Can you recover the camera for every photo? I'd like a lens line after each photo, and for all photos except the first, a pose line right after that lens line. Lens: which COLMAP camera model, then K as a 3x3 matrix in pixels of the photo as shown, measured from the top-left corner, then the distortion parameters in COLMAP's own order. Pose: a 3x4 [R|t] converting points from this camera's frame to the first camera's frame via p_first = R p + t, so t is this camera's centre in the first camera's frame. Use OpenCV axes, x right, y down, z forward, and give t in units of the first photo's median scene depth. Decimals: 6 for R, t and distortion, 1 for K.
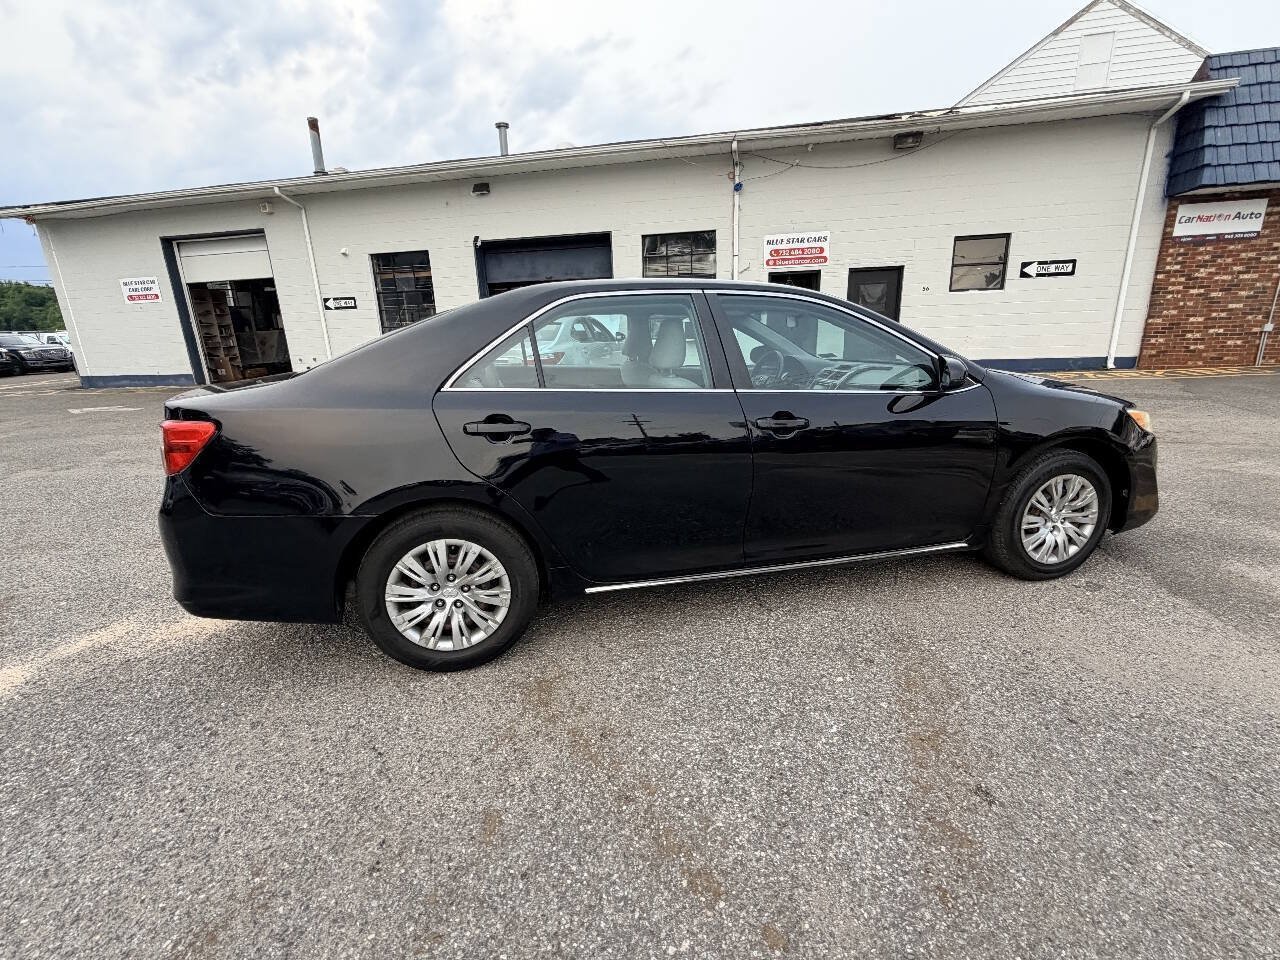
lens RADIAL K [[572.3, 0, 643.7], [0, 572.3, 479.4], [0, 0, 1]] dist [0.001083, -0.000383]
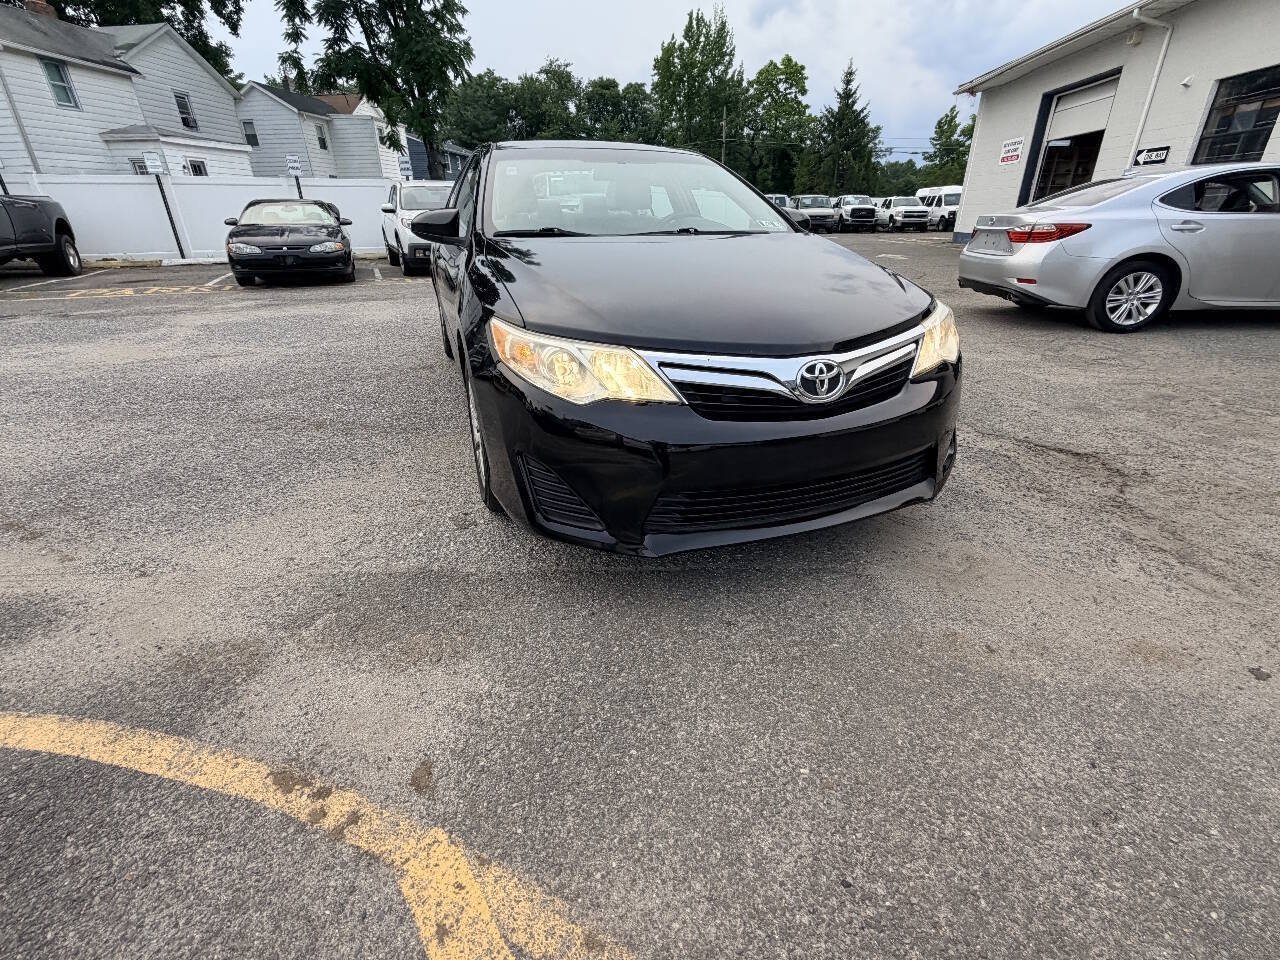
lens RADIAL K [[572.3, 0, 639.6], [0, 572.3, 478.8], [0, 0, 1]] dist [0.001083, -0.000383]
pose [[0.114921, 0.450767, -0.885213, 0.553759], [-0.259478, 0.873801, 0.411270, -0.098886], [0.958887, 0.182429, 0.217382, 0.386096]]
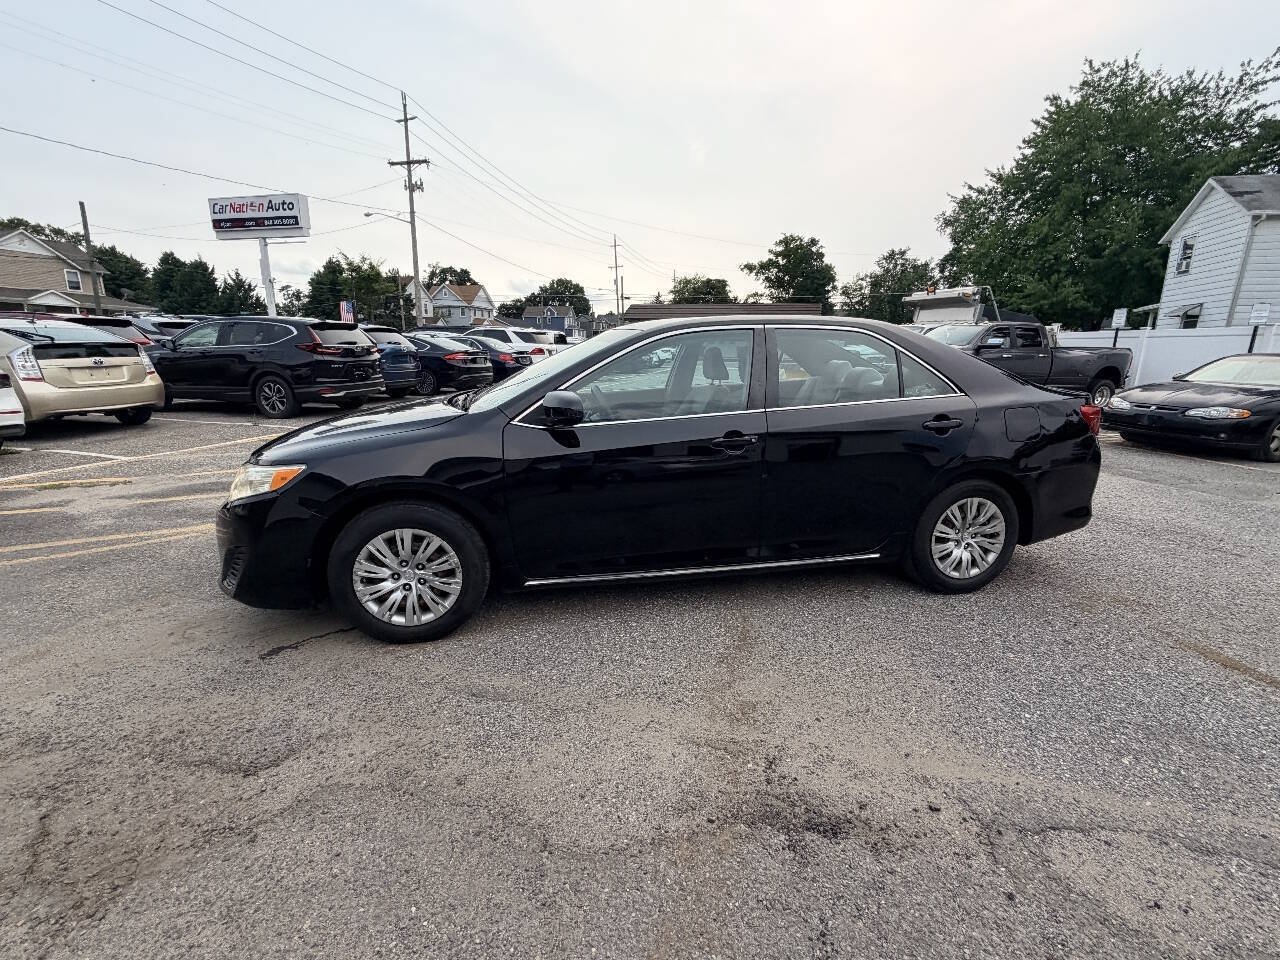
lens RADIAL K [[572.3, 0, 645.1], [0, 572.3, 482.8], [0, 0, 1]] dist [0.001083, -0.000383]
pose [[-0.999163, 0.009203, 0.039854, 0.060674], [0.027177, 0.877567, 0.478684, -0.235206], [-0.030569, 0.479366, -0.877082, 0.849065]]
